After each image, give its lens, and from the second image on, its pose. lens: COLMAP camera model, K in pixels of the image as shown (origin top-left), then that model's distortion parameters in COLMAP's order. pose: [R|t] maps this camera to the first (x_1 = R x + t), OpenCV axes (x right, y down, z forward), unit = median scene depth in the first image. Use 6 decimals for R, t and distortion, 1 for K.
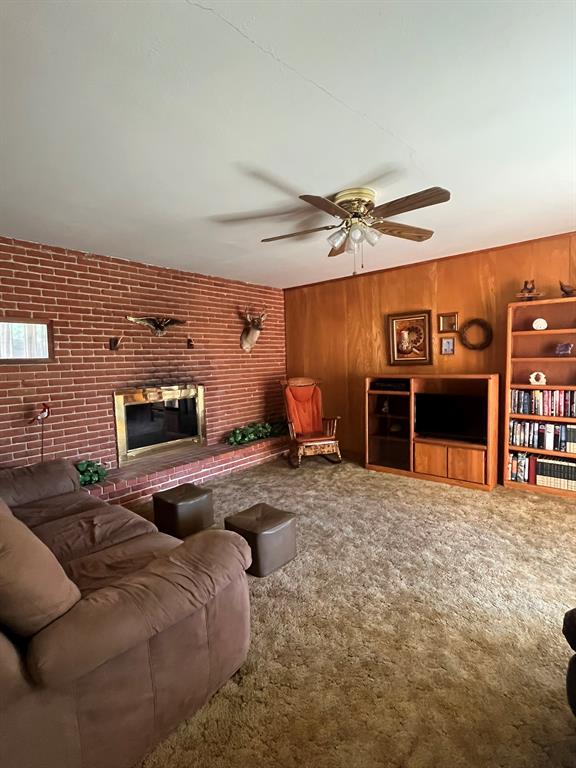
lens RADIAL K [[367.7, 0, 288.0], [0, 367.7, 384.0], [0, 0, 1]] dist [-0.003850, 0.001442]
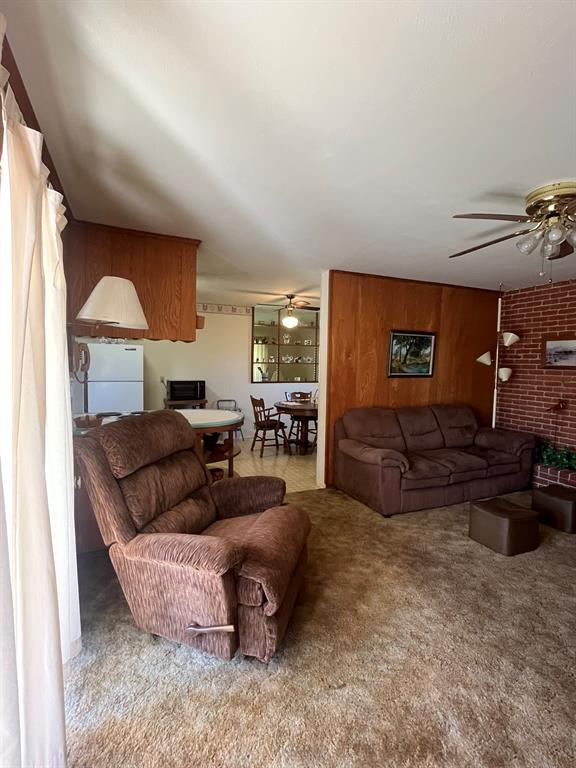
lens RADIAL K [[367.7, 0, 288.0], [0, 367.7, 384.0], [0, 0, 1]] dist [-0.003850, 0.001442]
pose [[-0.433112, 0.077100, -0.898037, 0.818694], [-0.061620, 0.991471, 0.114840, -0.080527], [0.899231, 0.105075, -0.424667, 0.551326]]
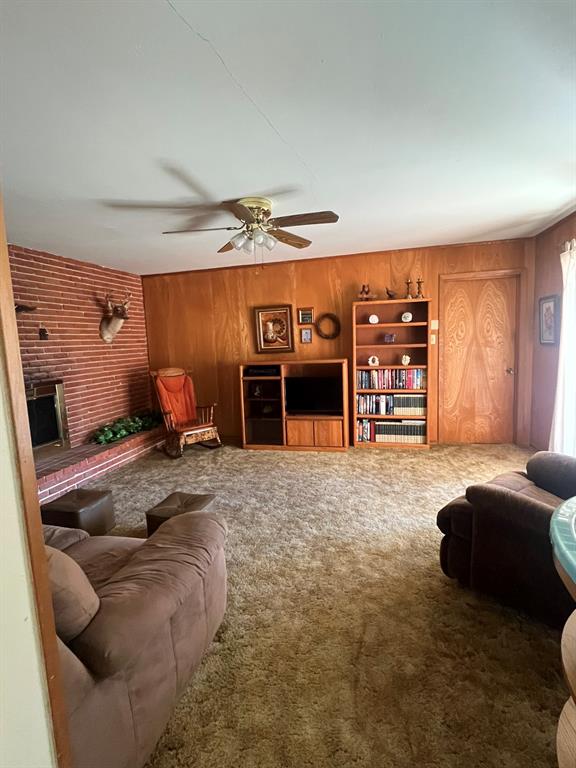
lens RADIAL K [[367.7, 0, 288.0], [0, 367.7, 384.0], [0, 0, 1]] dist [-0.003850, 0.001442]
pose [[0.896611, -0.060994, 0.438599, -0.159215], [0.045583, 0.997920, 0.045591, -0.006571], [-0.440467, -0.020884, 0.897526, -0.036865]]
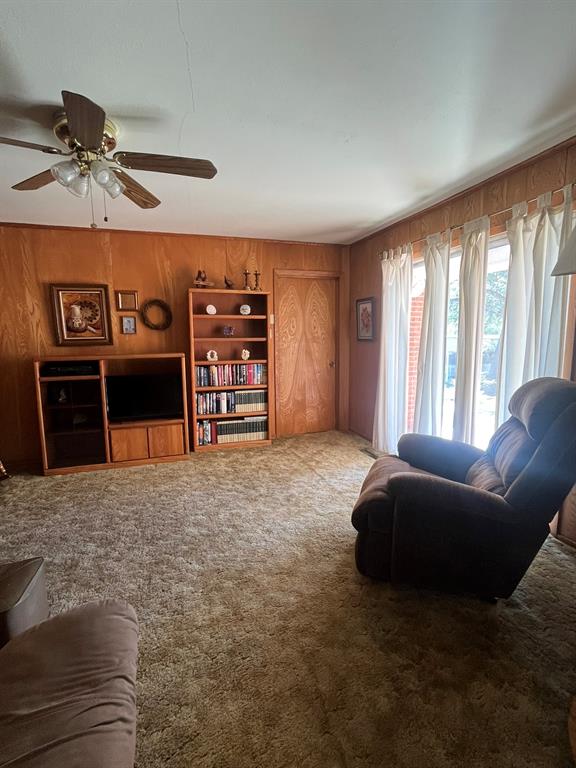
lens RADIAL K [[367.7, 0, 288.0], [0, 367.7, 384.0], [0, 0, 1]] dist [-0.003850, 0.001442]
pose [[0.524699, -0.093077, 0.846184, -0.194624], [0.053083, 0.995648, 0.076602, -0.001397], [-0.849631, 0.004725, 0.527356, 0.154070]]
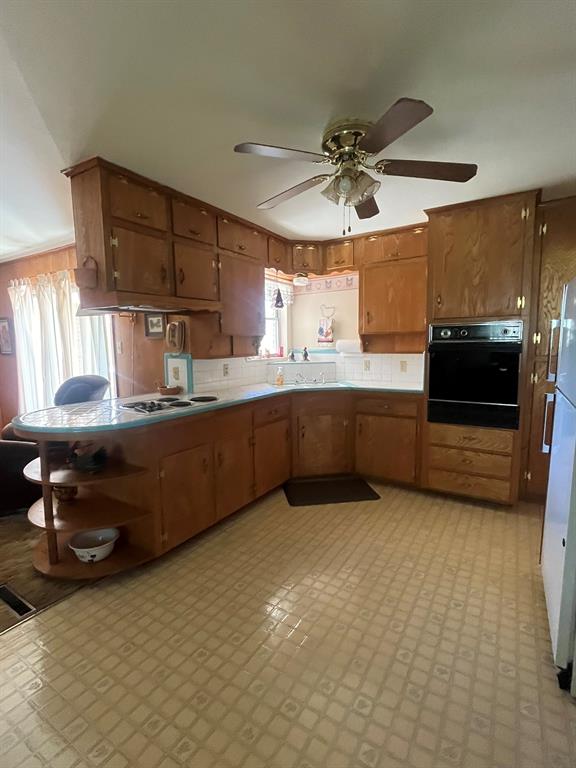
lens RADIAL K [[367.7, 0, 288.0], [0, 367.7, 384.0], [0, 0, 1]] dist [-0.003850, 0.001442]
pose [[-0.149476, -0.080015, 0.985523, -0.520277], [0.081169, 0.992363, 0.092881, 0.027483], [-0.985428, 0.093877, -0.141839, -0.242256]]
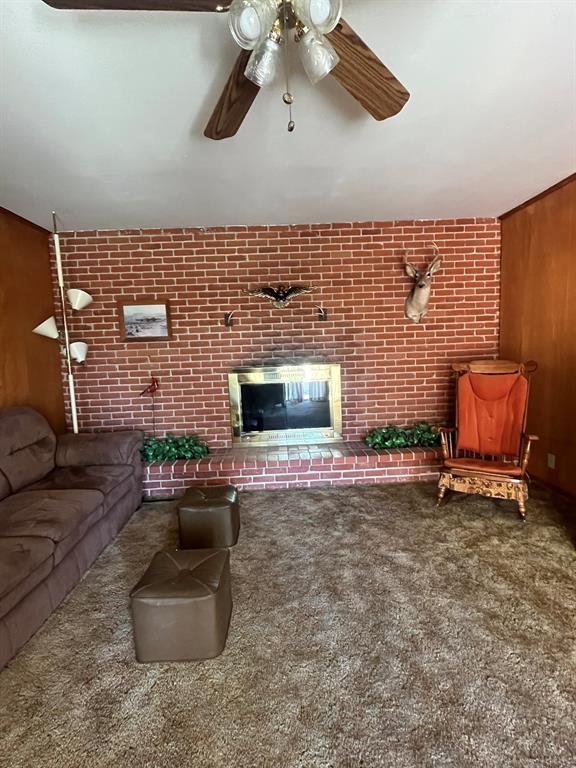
lens RADIAL K [[367.7, 0, 288.0], [0, 367.7, 384.0], [0, 0, 1]] dist [-0.003850, 0.001442]
pose [[0.676320, 0.079622, -0.732292, 0.339788], [-0.028205, 0.996211, 0.082269, -0.025107], [0.736068, -0.034985, 0.676003, 0.459271]]
